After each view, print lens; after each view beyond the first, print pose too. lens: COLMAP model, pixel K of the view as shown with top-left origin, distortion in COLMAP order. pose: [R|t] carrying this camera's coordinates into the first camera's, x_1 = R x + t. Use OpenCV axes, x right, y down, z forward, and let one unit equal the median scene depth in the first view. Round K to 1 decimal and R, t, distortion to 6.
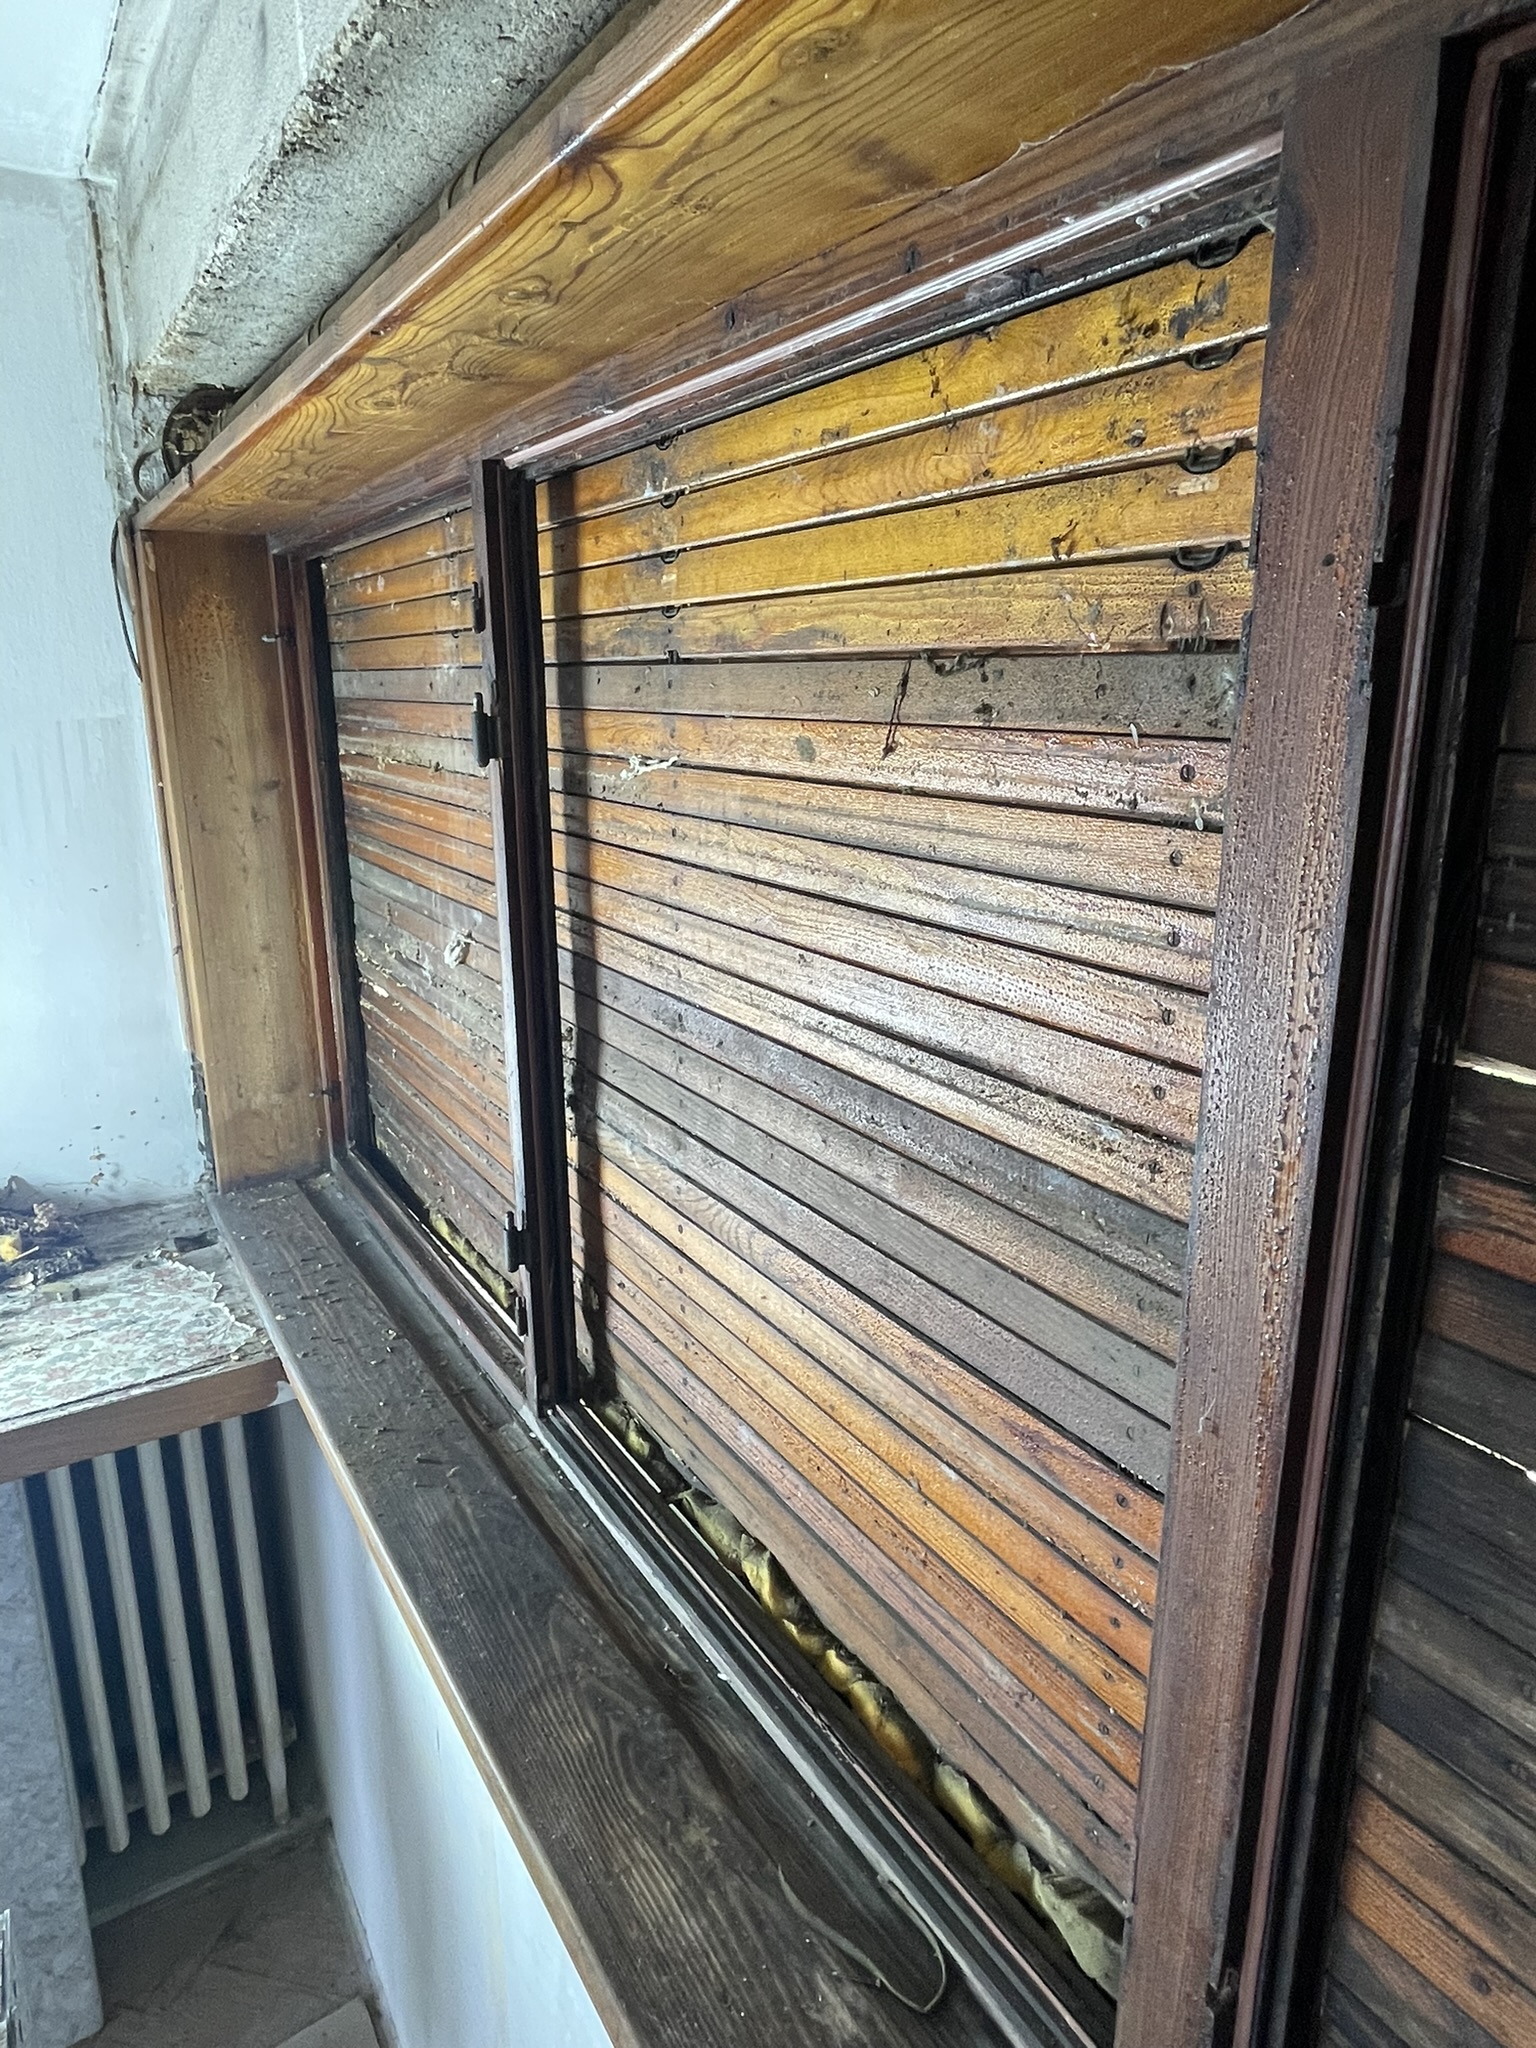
lens RADIAL K [[1218.1, 0, 764.1], [0, 1218.1, 1019.9], [0, 0, 1]] dist [-0.007250, -0.000853]
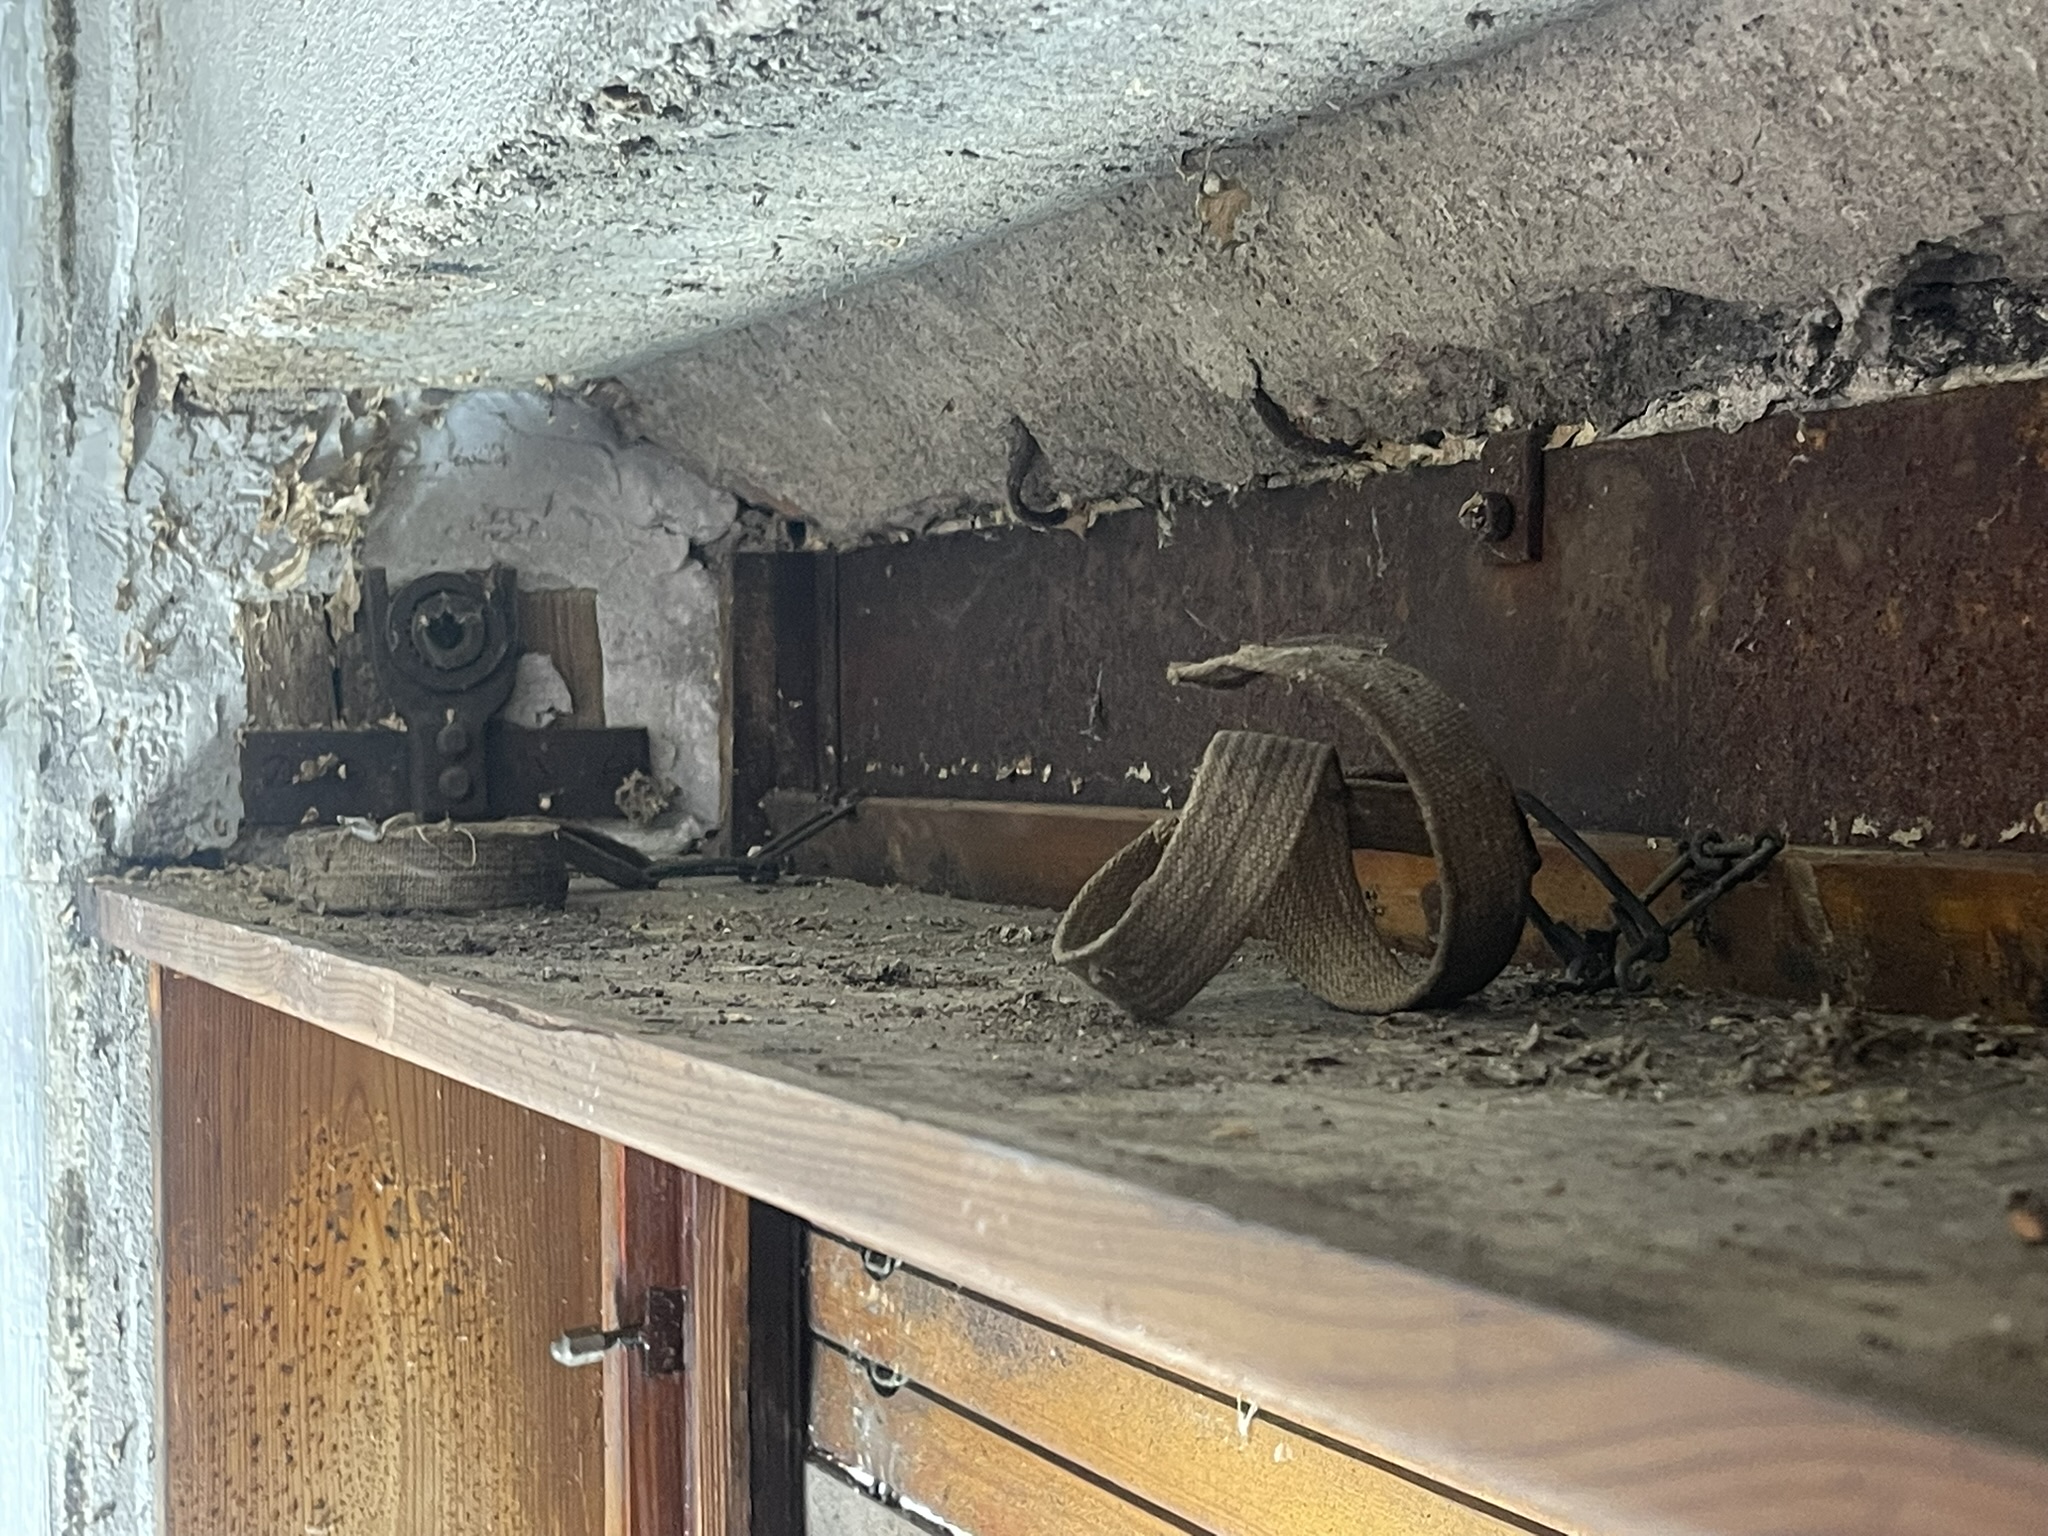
lens RADIAL K [[3172.4, 0, 1025.4], [0, 3172.4, 768.1], [0, 0, 1]] dist [0.004977, 0.000000]
pose [[0.989452, -0.005030, -0.144771, -0.244847], [-0.028786, 0.972637, -0.230538, -0.301553], [0.141970, 0.232274, 0.962234, 0.413060]]
